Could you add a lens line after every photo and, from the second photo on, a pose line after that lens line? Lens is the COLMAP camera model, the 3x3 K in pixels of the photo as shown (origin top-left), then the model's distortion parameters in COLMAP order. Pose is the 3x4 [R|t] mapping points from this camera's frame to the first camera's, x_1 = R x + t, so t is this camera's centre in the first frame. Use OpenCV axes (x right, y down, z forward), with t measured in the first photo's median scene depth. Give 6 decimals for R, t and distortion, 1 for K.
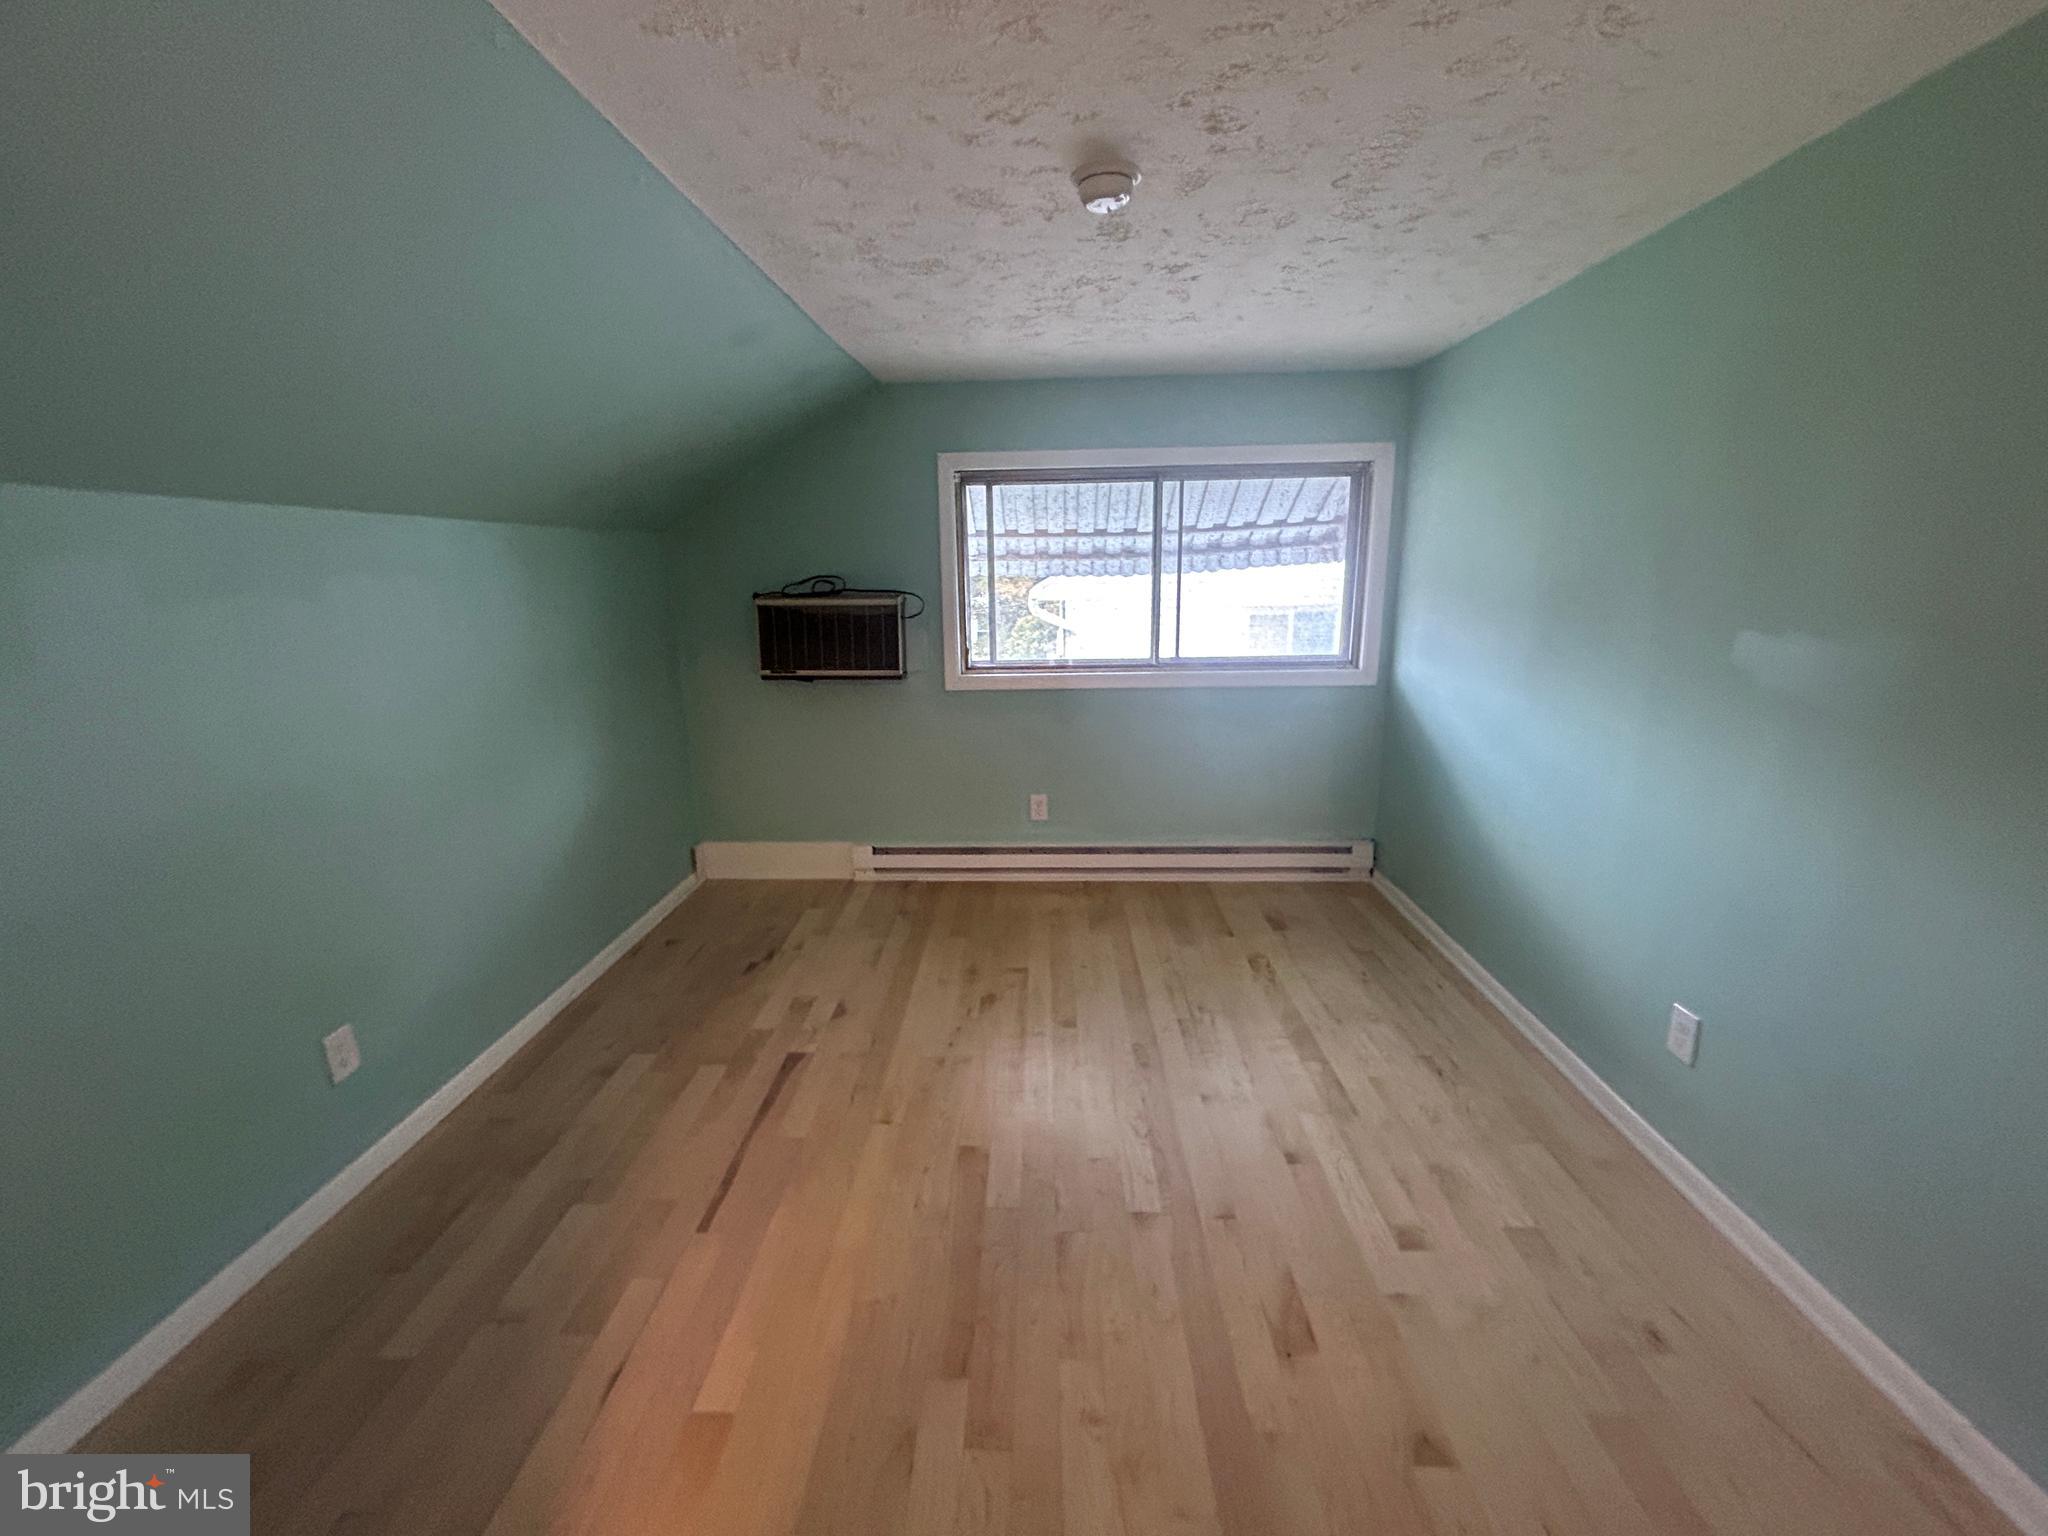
lens RADIAL K [[829.6, 0, 1018.4], [0, 829.6, 767.5], [0, 0, 1]] dist [0.000508, 0.000318]
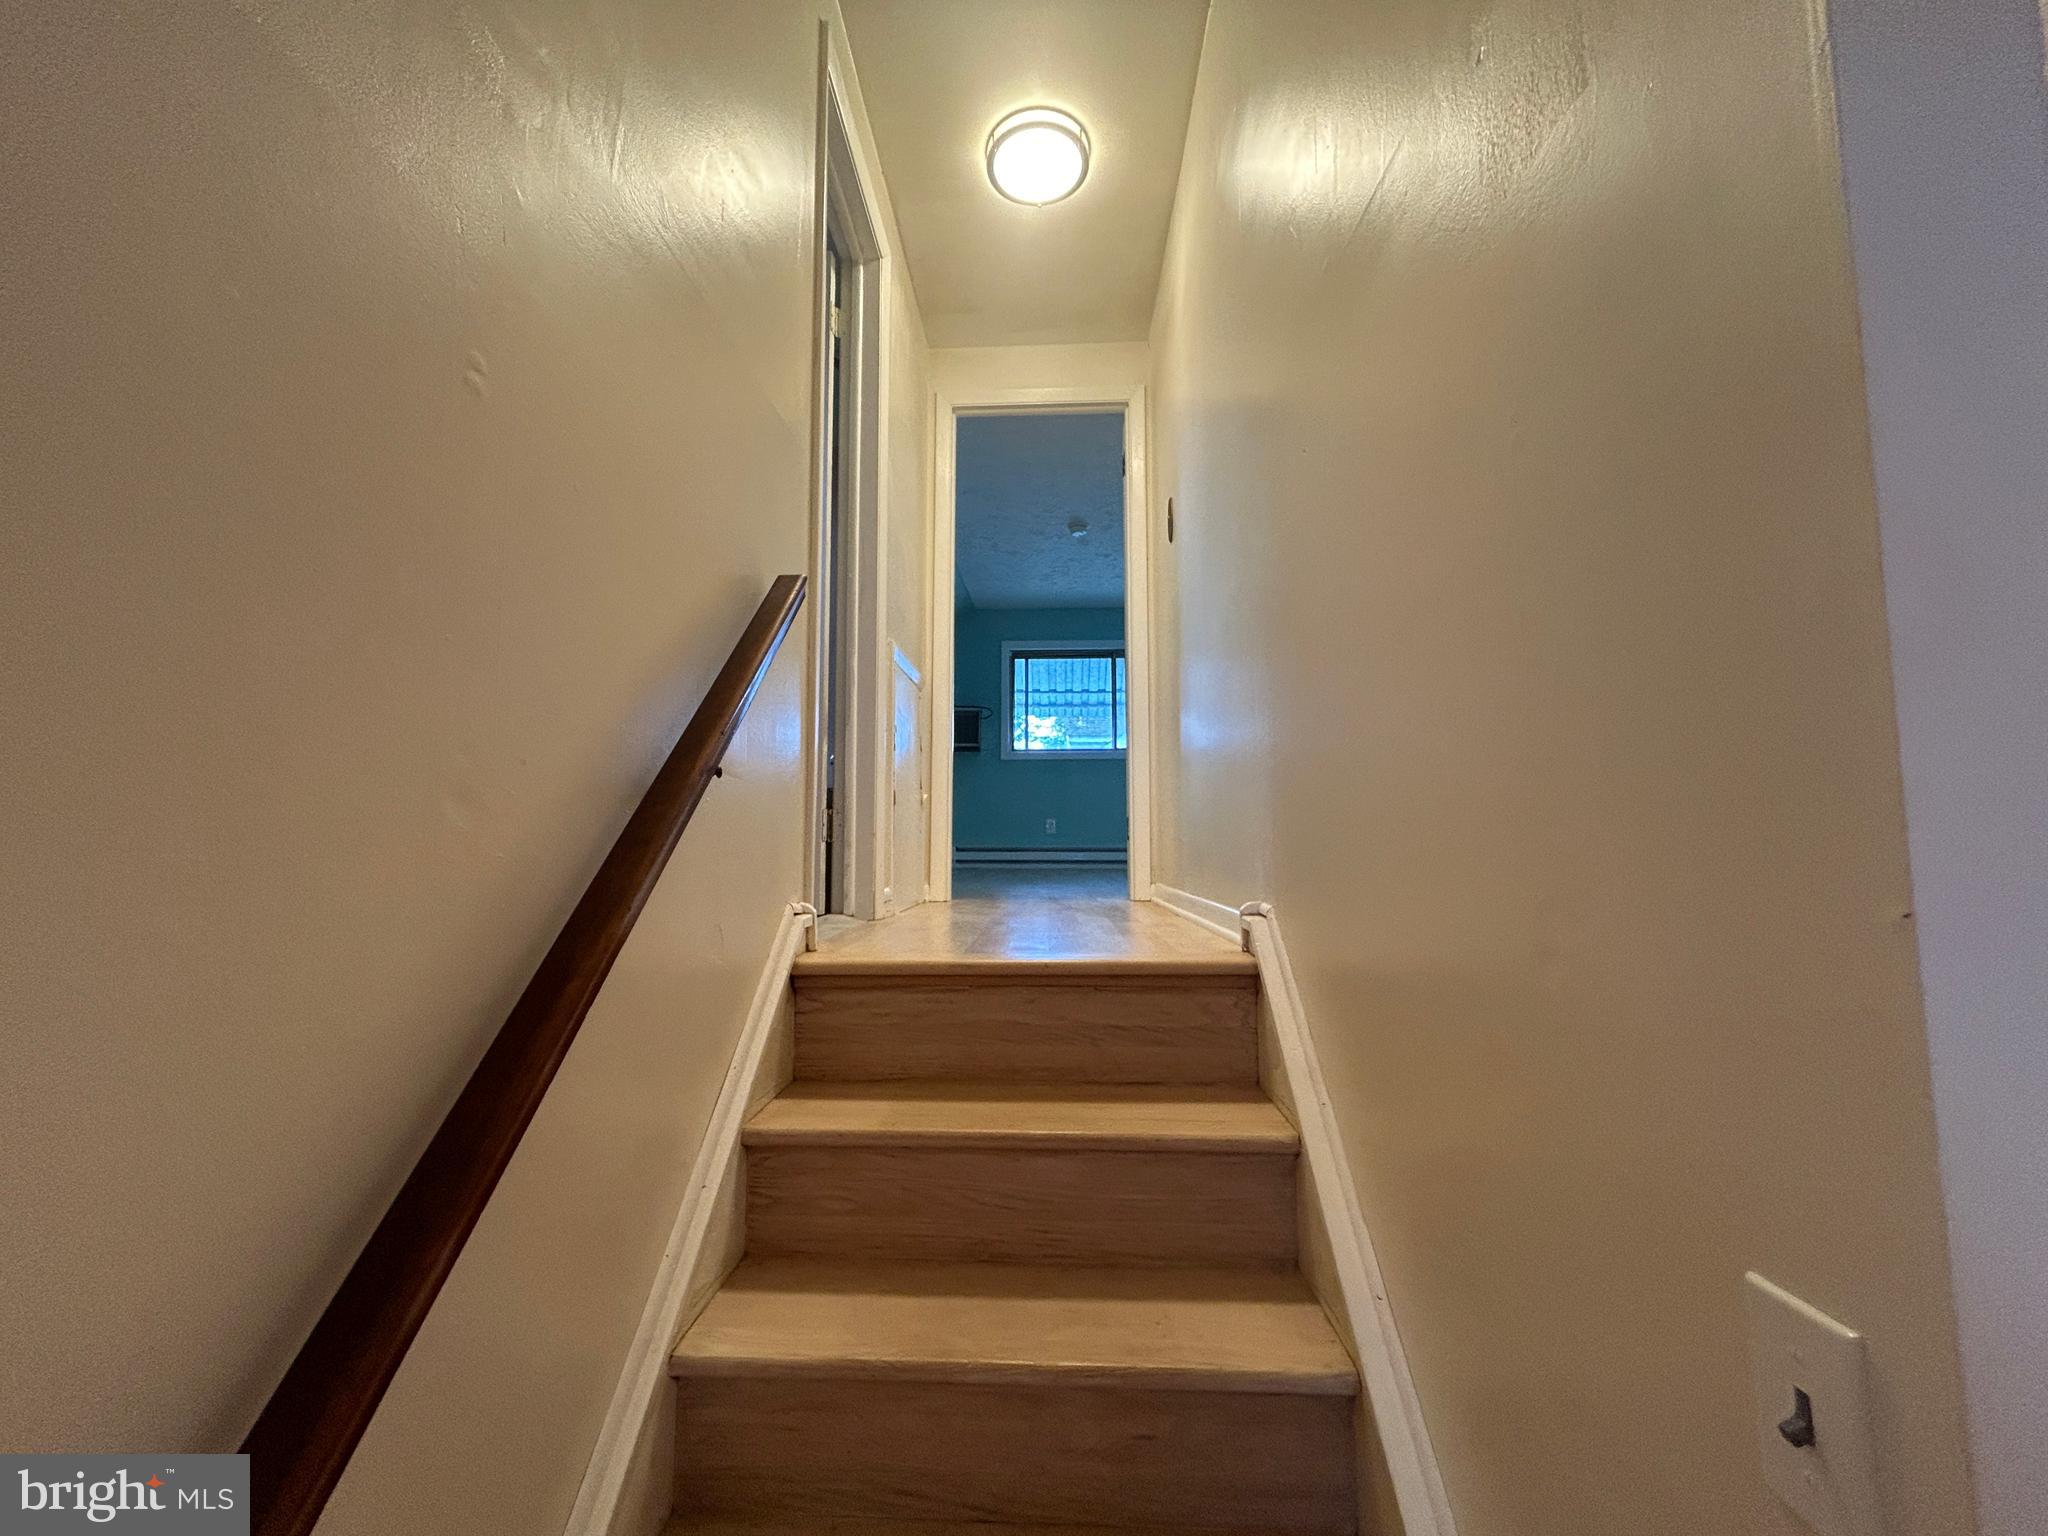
lens RADIAL K [[829.6, 0, 1018.4], [0, 829.6, 767.5], [0, 0, 1]] dist [0.000508, 0.000318]
pose [[0.999782, 0.020359, -0.004735, -0.040420], [-0.020801, 0.946691, -0.321470, 0.523108], [-0.002062, 0.321498, 0.946908, -0.753211]]
